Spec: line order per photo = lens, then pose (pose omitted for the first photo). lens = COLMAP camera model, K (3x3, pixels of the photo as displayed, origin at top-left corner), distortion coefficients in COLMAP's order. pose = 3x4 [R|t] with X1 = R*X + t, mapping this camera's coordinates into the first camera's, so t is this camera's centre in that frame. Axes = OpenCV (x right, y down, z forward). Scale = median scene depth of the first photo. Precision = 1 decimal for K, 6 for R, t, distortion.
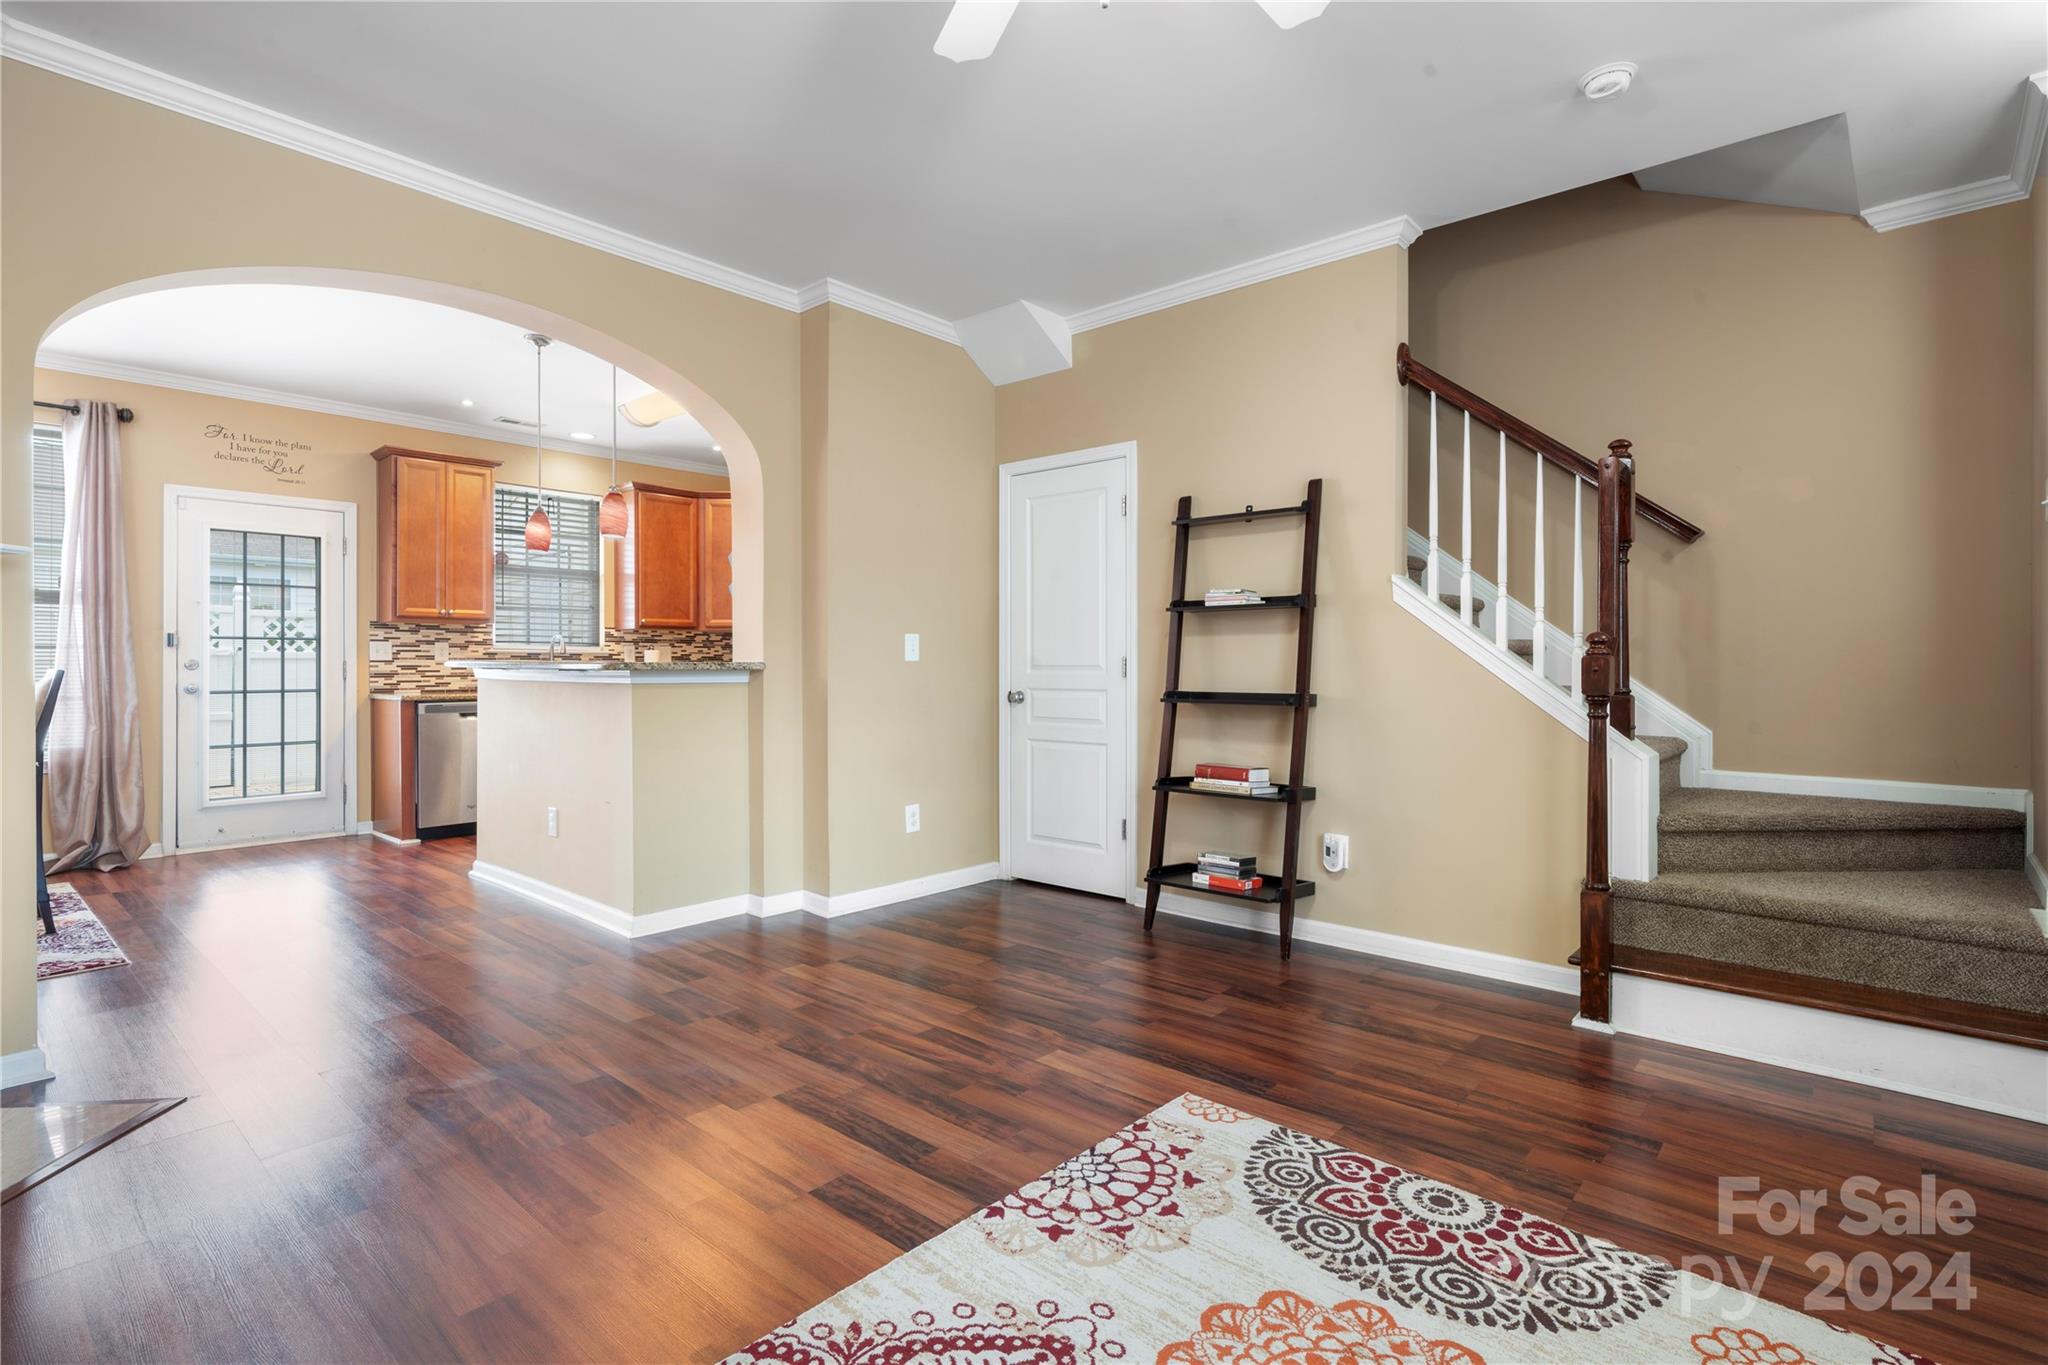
lens RADIAL K [[977.0, 0, 1024.5], [0, 977.0, 661.3], [0, 0, 1]] dist [0.001488, -0.000161]
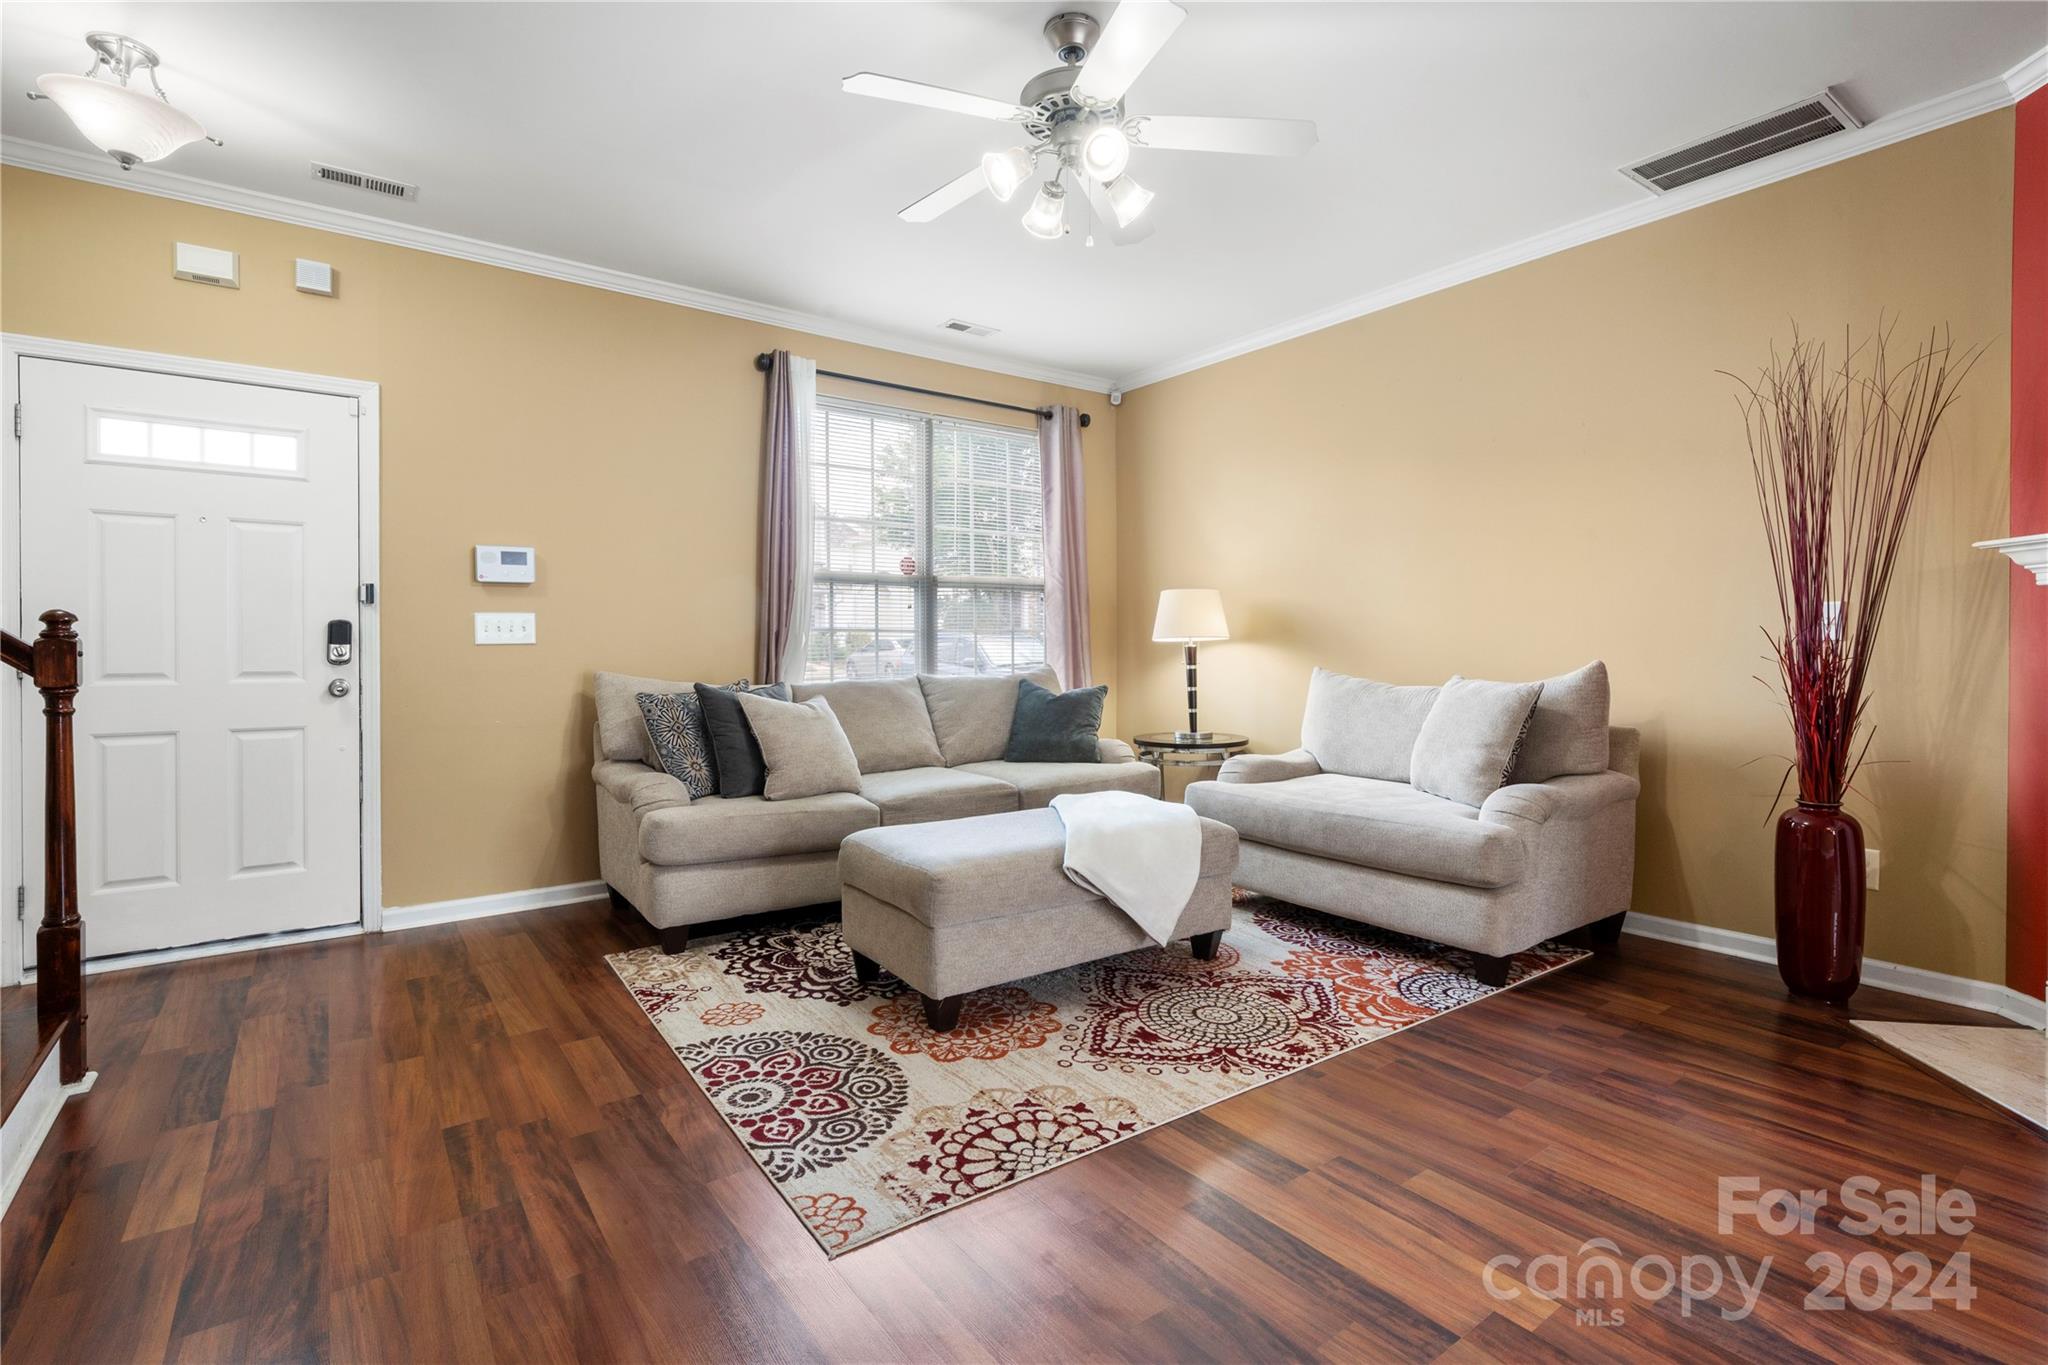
lens RADIAL K [[942.0, 0, 1019.7], [0, 942.0, 657.9], [0, 0, 1]] dist [0.001235, -0.000466]
pose [[-0.977436, -0.001355, 0.211226, -0.056338], [0.001029, 0.999937, 0.011176, 0.002012], [-0.211228, 0.011141, -0.977373, 0.842243]]
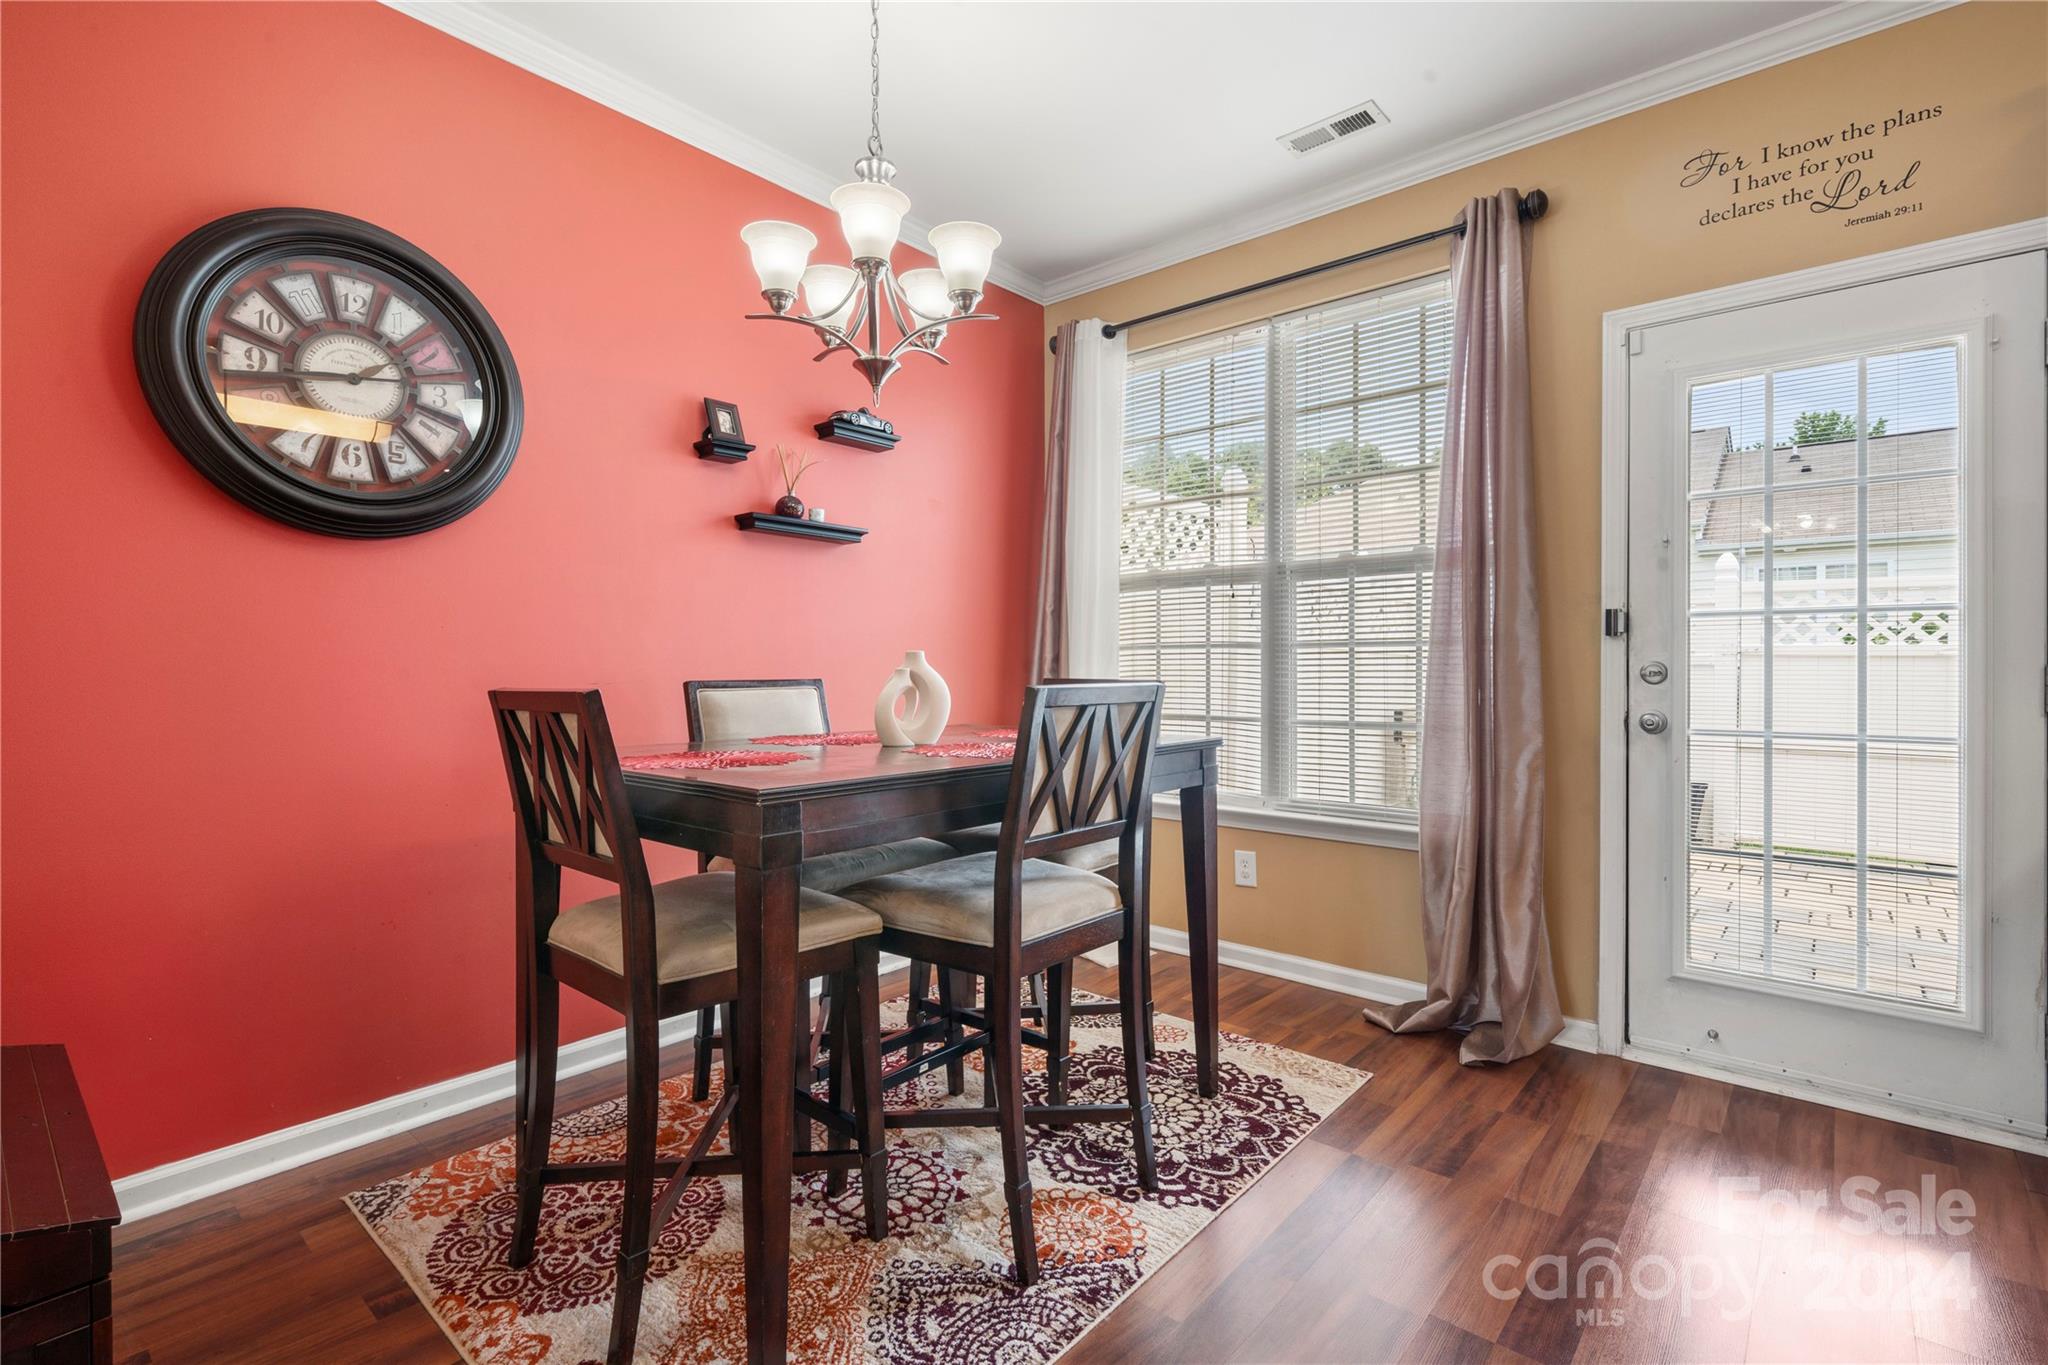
lens RADIAL K [[935.7, 0, 1021.7], [0, 935.7, 668.0], [0, 0, 1]] dist [0.000313, -0.000077]
pose [[0.008724, 0.000968, -0.999961, -0.463040], [0.002233, 0.999997, 0.000988, -0.000022], [0.999959, -0.002242, 0.008722, 0.805781]]
